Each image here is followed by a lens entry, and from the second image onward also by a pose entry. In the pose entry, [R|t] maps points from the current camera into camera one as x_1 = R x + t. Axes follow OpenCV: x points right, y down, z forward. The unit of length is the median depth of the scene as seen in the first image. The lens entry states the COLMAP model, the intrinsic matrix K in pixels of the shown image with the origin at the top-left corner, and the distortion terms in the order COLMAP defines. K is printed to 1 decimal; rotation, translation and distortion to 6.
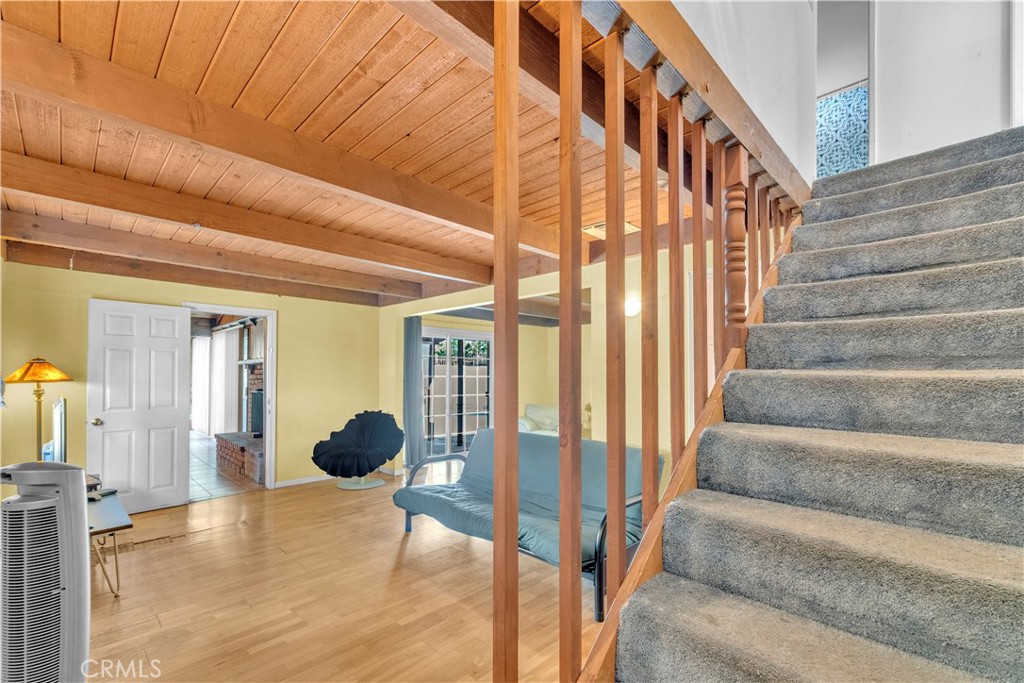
lens RADIAL K [[440.6, 0, 505.8], [0, 440.6, 370.0], [0, 0, 1]] dist [-0.003546, 0.000885]
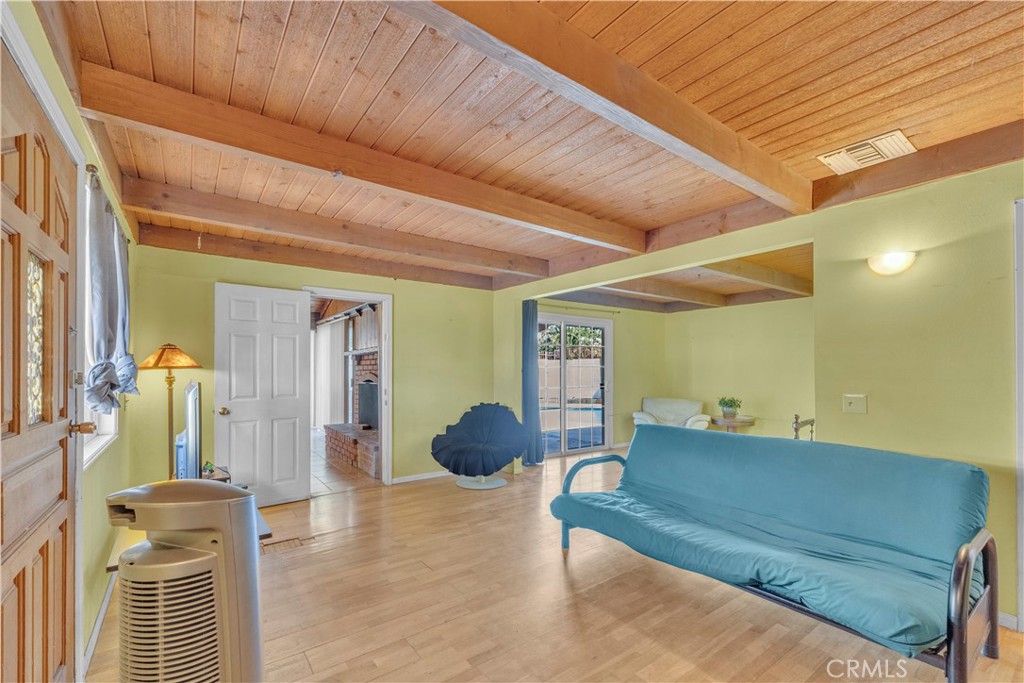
lens RADIAL K [[440.6, 0, 522.5], [0, 440.6, 369.2], [0, 0, 1]] dist [-0.003546, 0.000885]
pose [[0.990610, -0.000605, -0.136719, -0.149110], [0.002039, 0.999944, 0.010351, 0.017386], [0.136705, -0.010532, 0.990556, 0.136161]]
